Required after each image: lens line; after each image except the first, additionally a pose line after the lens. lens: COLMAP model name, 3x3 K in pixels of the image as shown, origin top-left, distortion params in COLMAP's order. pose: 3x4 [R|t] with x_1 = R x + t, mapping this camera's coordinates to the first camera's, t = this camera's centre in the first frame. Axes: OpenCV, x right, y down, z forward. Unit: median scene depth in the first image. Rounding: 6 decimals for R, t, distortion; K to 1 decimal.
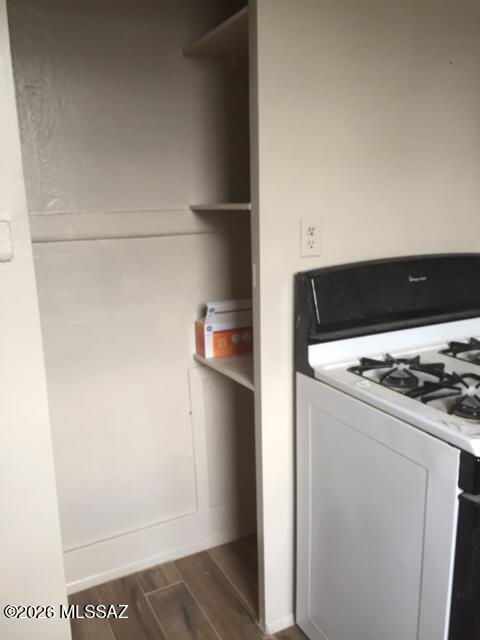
lens RADIAL K [[536.4, 0, 239.8], [0, 536.4, 320.4], [0, 0, 1]] dist [0.025955, -0.017808]
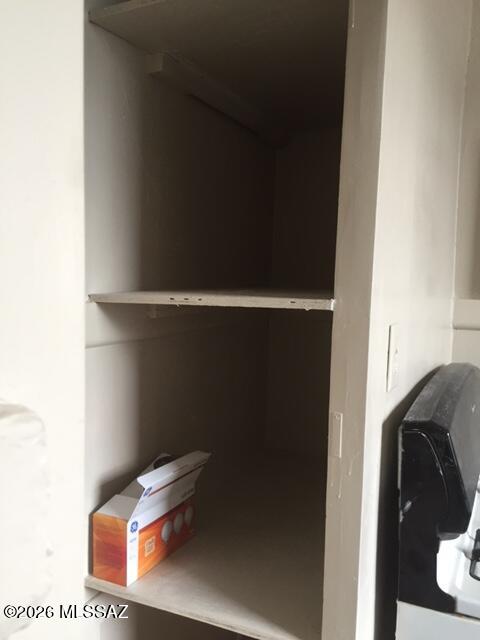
lens RADIAL K [[536.4, 0, 239.2], [0, 536.4, 320.8], [0, 0, 1]] dist [0.025955, -0.017808]
pose [[0.810718, -0.001824, 0.585434, -0.281504], [0.090971, 0.988241, -0.122899, -0.108873], [-0.578326, 0.152894, 0.801351, 0.493261]]
